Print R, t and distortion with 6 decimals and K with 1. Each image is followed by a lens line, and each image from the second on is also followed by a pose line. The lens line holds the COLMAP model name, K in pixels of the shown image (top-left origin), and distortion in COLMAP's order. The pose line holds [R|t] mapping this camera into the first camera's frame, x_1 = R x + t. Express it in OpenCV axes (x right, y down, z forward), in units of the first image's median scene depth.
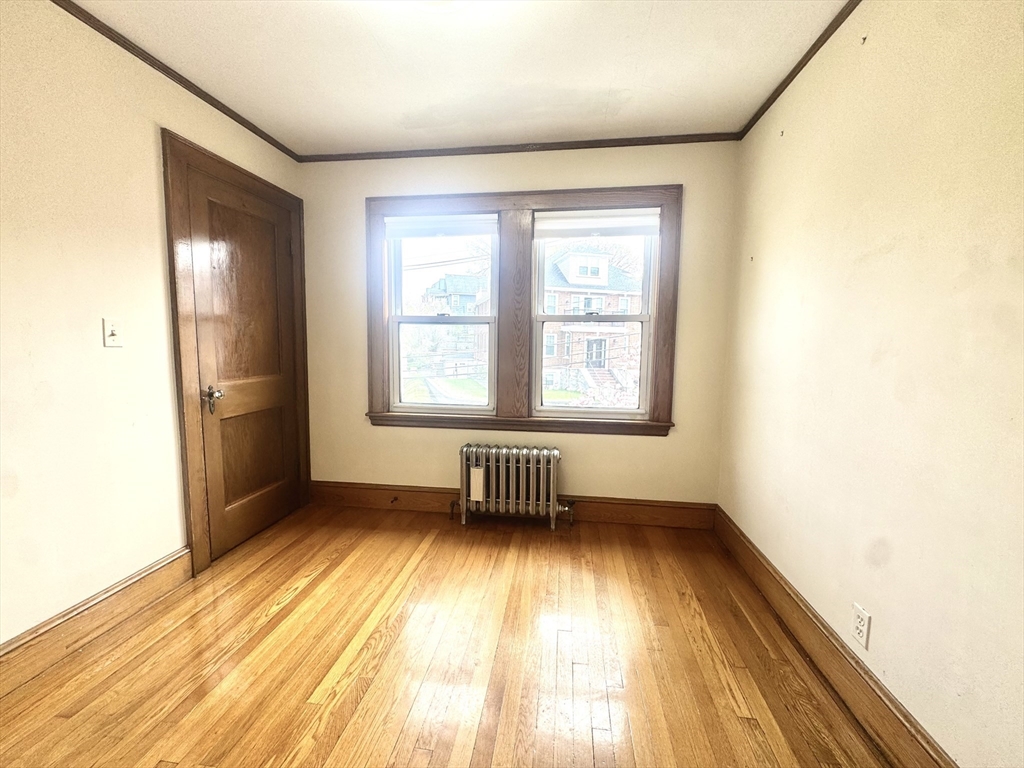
lens RADIAL K [[409.2, 0, 509.4], [0, 409.2, 385.4], [0, 0, 1]] dist [-0.004635, 0.000755]
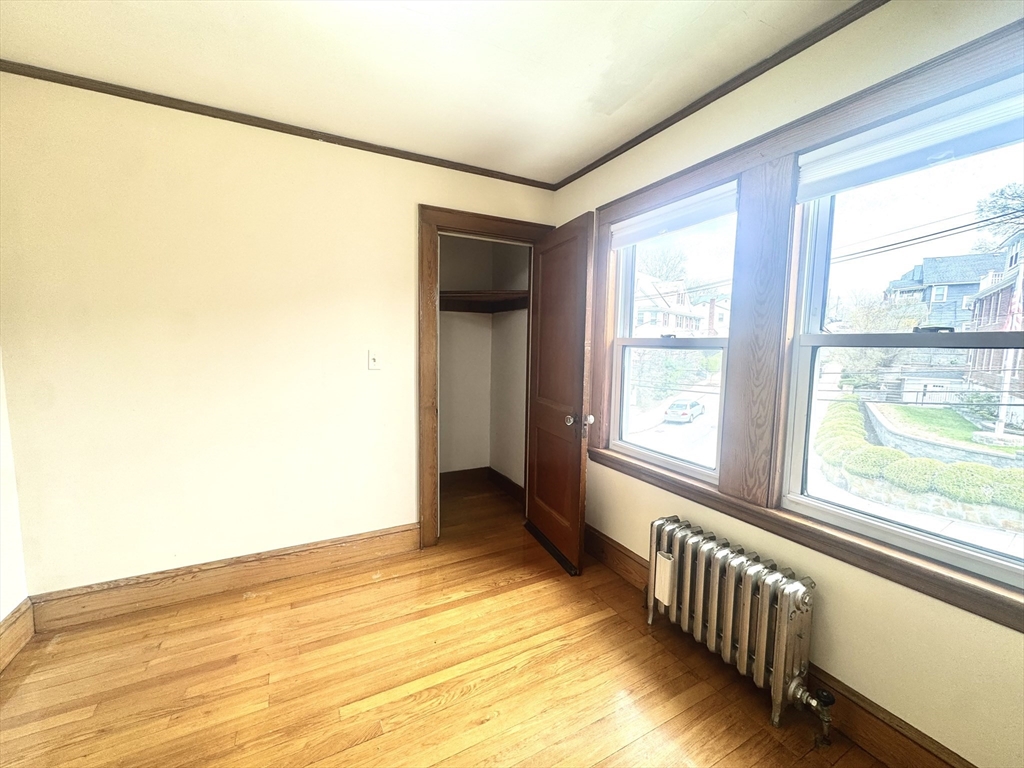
lens RADIAL K [[409.2, 0, 516.7], [0, 409.2, 384.7], [0, 0, 1]] dist [-0.004635, 0.000755]
pose [[0.581467, 0.079379, -0.809688, 0.313029], [-0.095920, 0.994976, 0.028661, -0.084448], [0.807896, 0.061000, 0.586160, 0.364164]]
